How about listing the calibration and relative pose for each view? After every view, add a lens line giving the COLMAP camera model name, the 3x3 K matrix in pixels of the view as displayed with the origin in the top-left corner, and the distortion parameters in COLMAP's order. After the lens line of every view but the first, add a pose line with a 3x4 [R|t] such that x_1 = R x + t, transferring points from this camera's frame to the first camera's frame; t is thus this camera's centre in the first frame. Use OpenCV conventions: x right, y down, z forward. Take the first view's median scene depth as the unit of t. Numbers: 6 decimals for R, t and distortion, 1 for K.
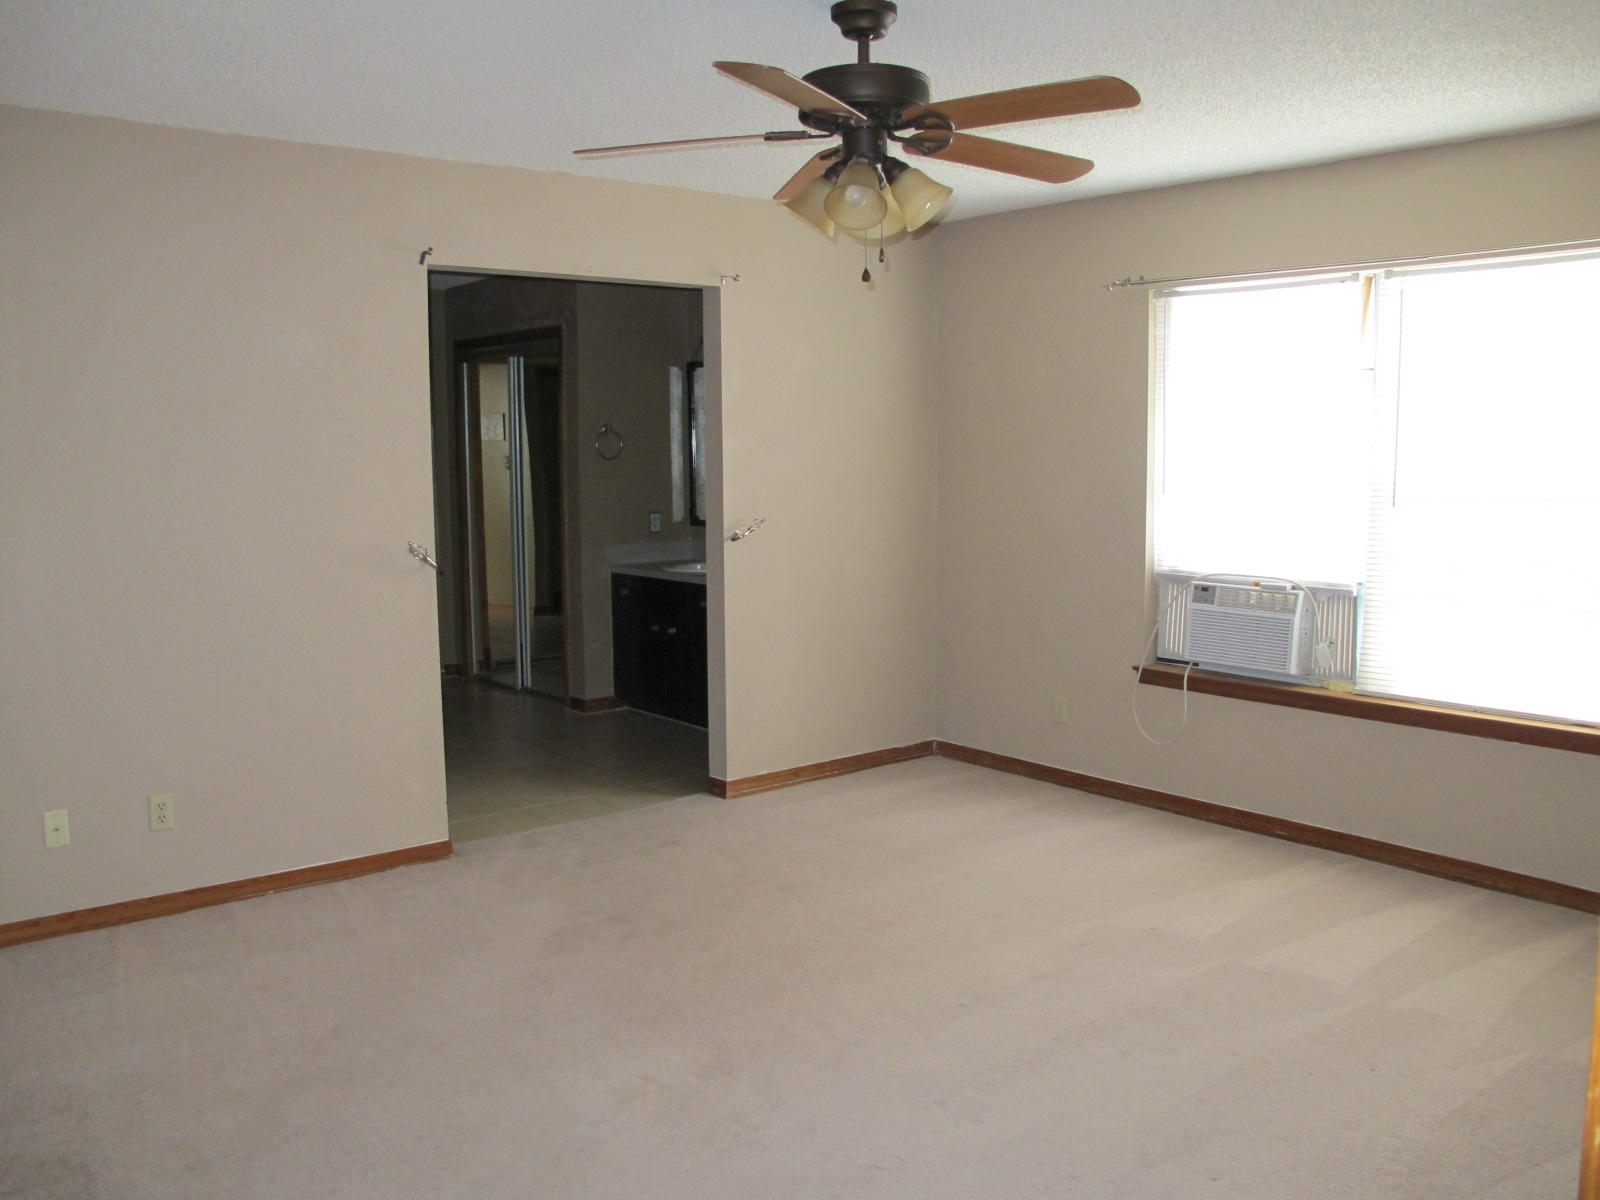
lens RADIAL K [[1344.2, 0, 799.9], [0, 1344.2, 599.9], [0, 0, 1]] dist [-0.127083, 0.071638]
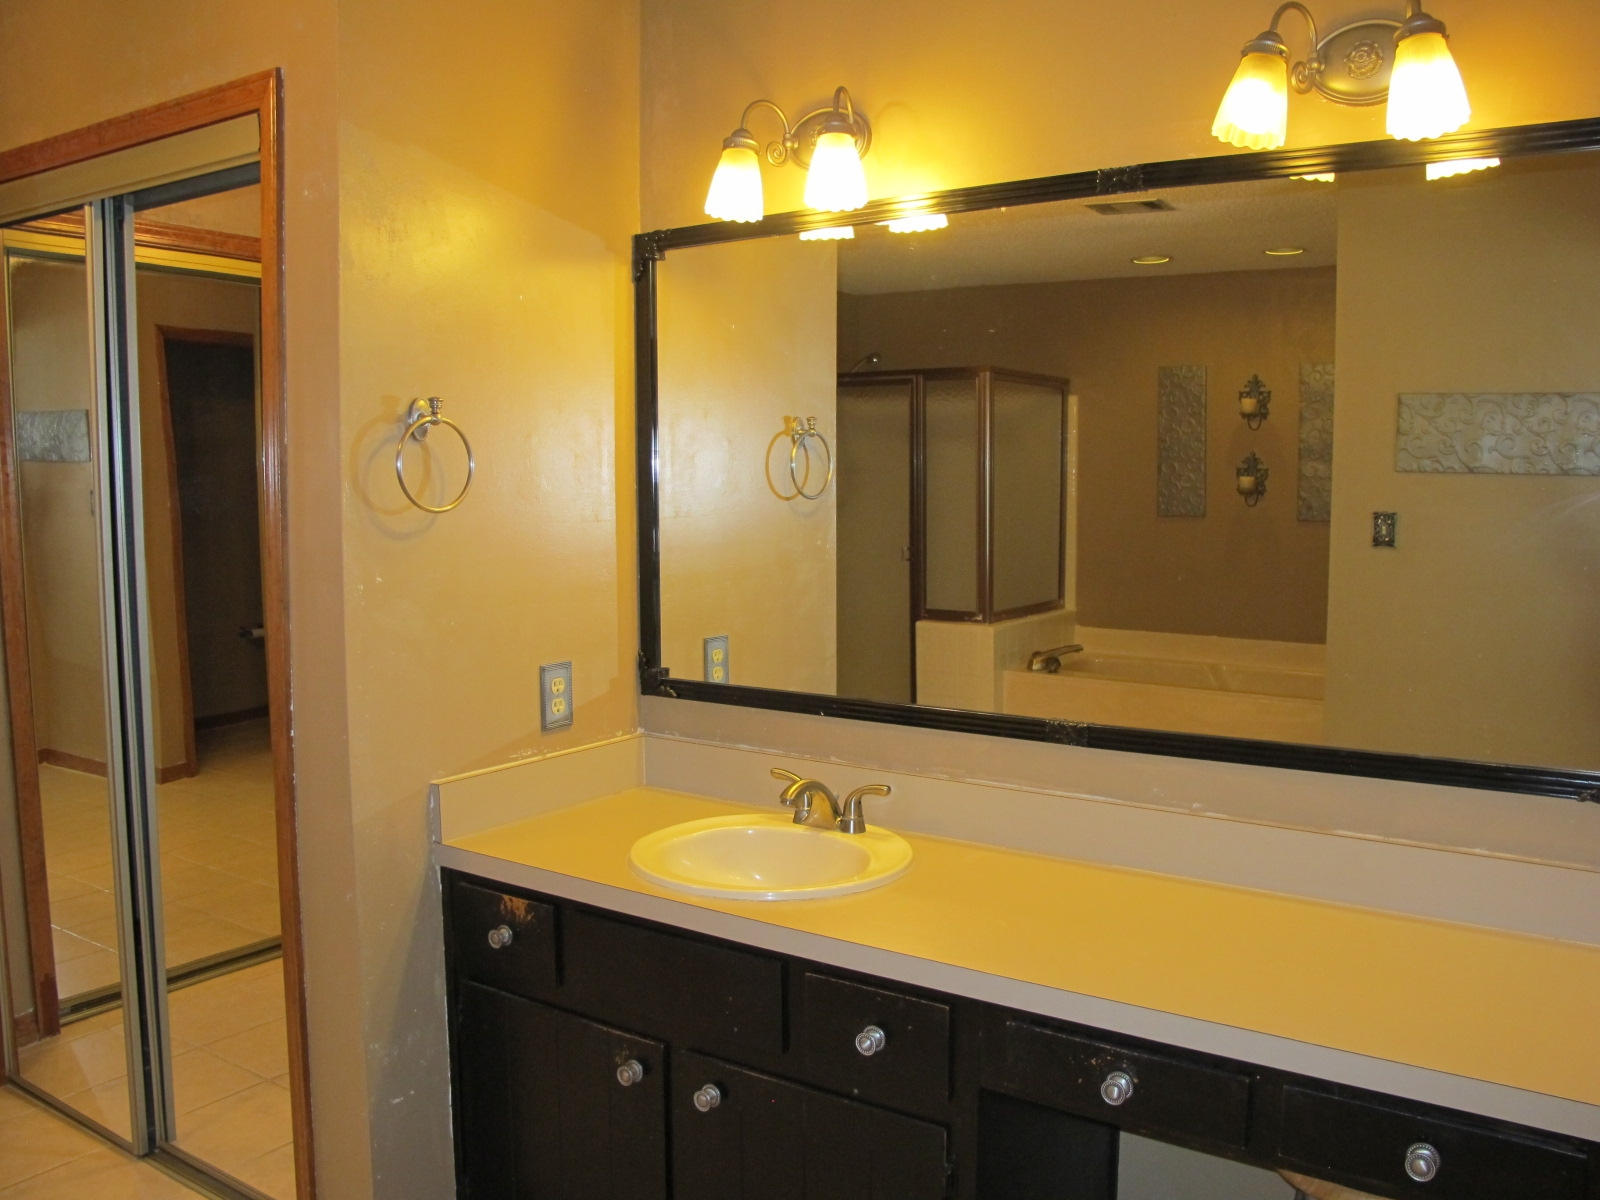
lens RADIAL K [[1344.2, 0, 800.0], [0, 1344.2, 601.8], [0, 0, 1]] dist [-0.127083, 0.071638]
pose [[0.963735, -0.015649, 0.266403, -0.144339], [0.023716, 0.999352, -0.027091, -0.073732], [-0.265806, 0.032426, 0.963481, 0.685435]]
